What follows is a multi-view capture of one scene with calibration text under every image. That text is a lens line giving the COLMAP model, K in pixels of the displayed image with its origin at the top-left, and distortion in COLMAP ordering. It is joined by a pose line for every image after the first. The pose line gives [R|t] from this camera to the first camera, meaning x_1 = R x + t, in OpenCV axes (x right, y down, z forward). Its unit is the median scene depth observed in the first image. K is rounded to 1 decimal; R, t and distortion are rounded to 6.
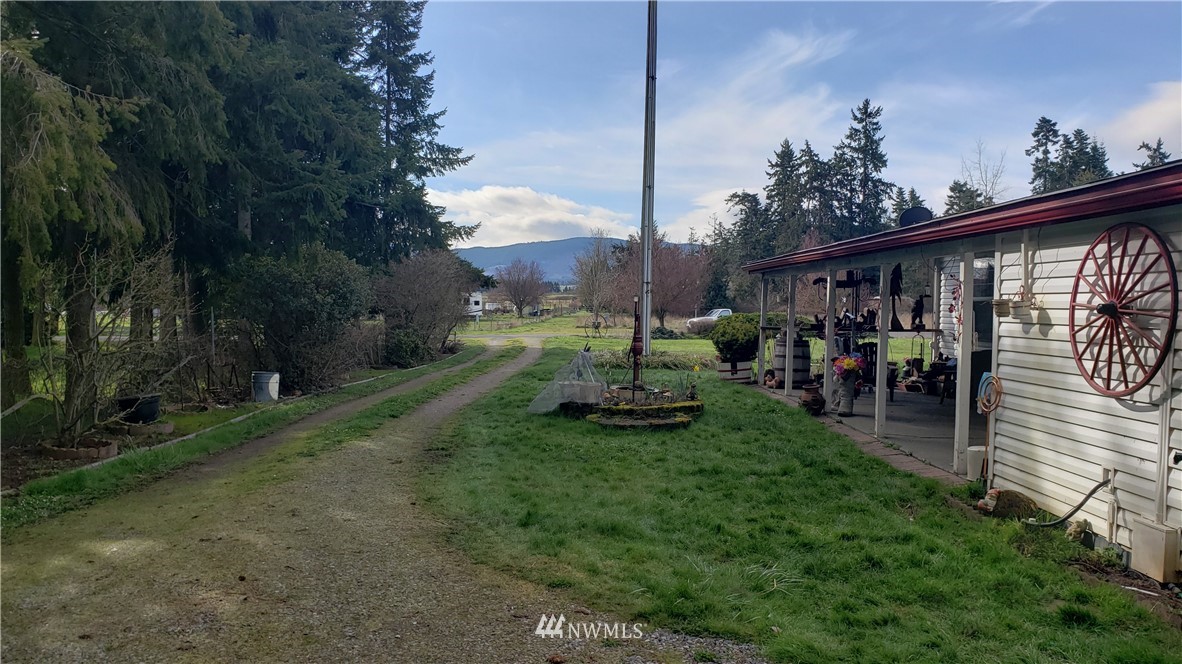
lens RADIAL K [[937.5, 0, 593.2], [0, 937.5, 338.8], [0, 0, 1]] dist [0.004698, 0.042697]
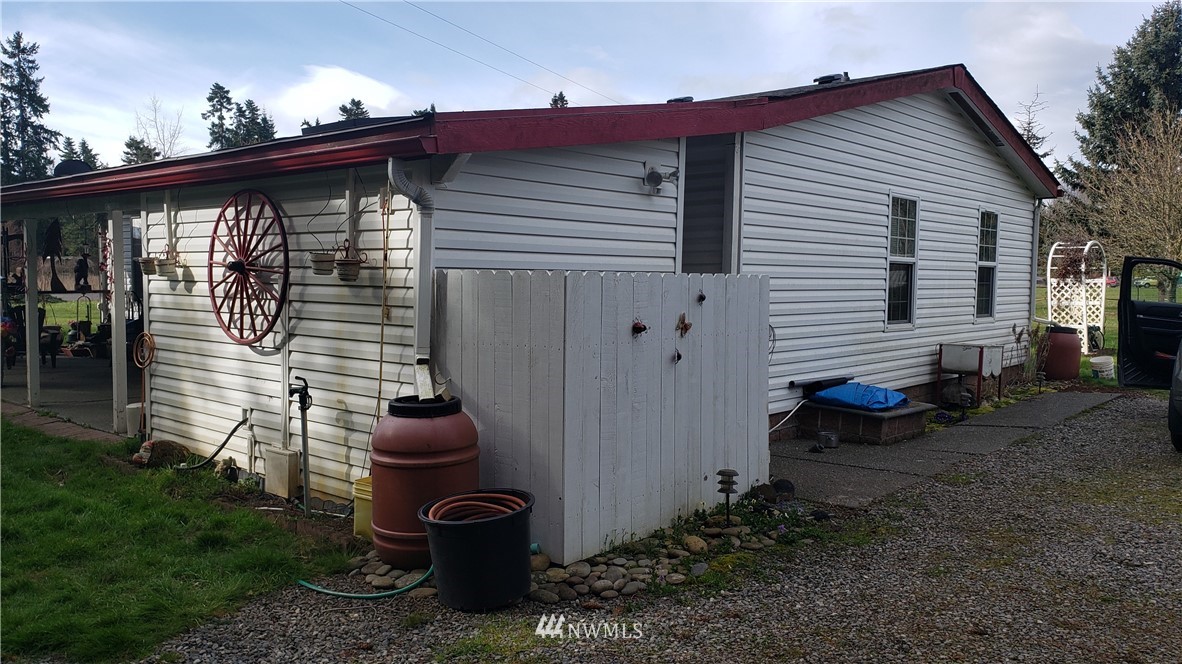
lens RADIAL K [[937.5, 0, 593.3], [0, 937.5, 340.1], [0, 0, 1]] dist [0.004698, 0.042697]
pose [[0.688497, -0.056065, 0.723069, 0.020337], [0.026004, 0.998275, 0.052643, 0.006263], [-0.724773, -0.017442, 0.688767, -0.058353]]
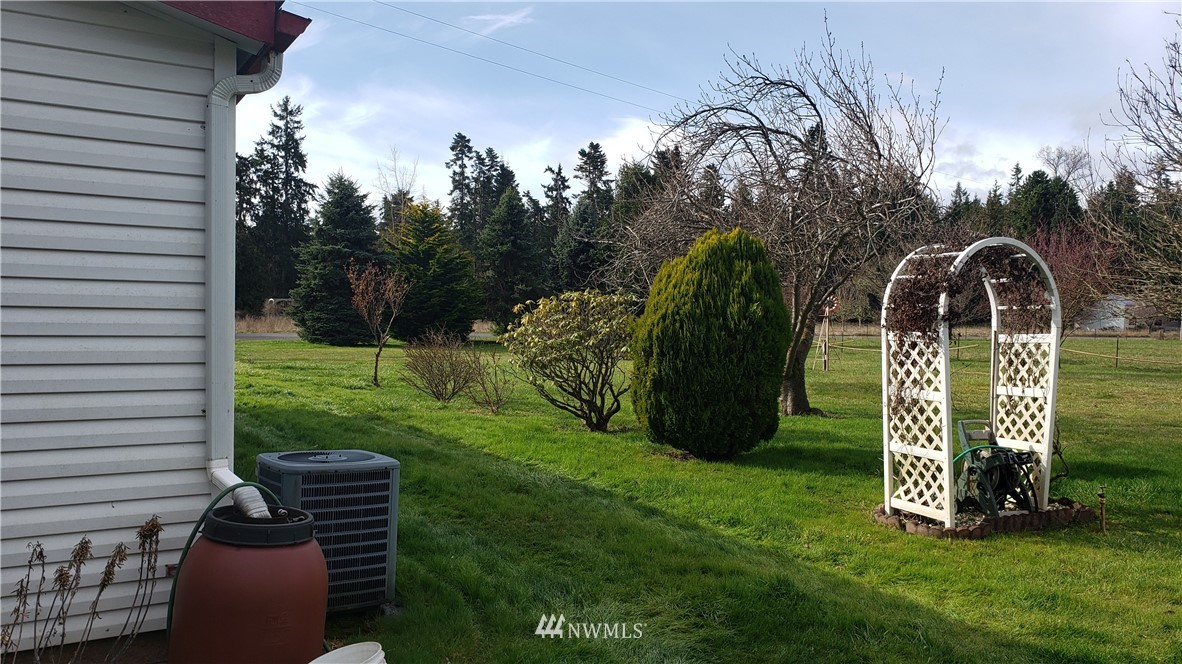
lens RADIAL K [[937.5, 0, 594.0], [0, 937.5, 335.0], [0, 0, 1]] dist [0.004698, 0.042697]
pose [[0.880158, -0.003740, 0.474666, 0.683266], [0.008060, 0.999943, -0.007067, 0.009313], [-0.474613, 0.010046, 0.880137, -0.025659]]
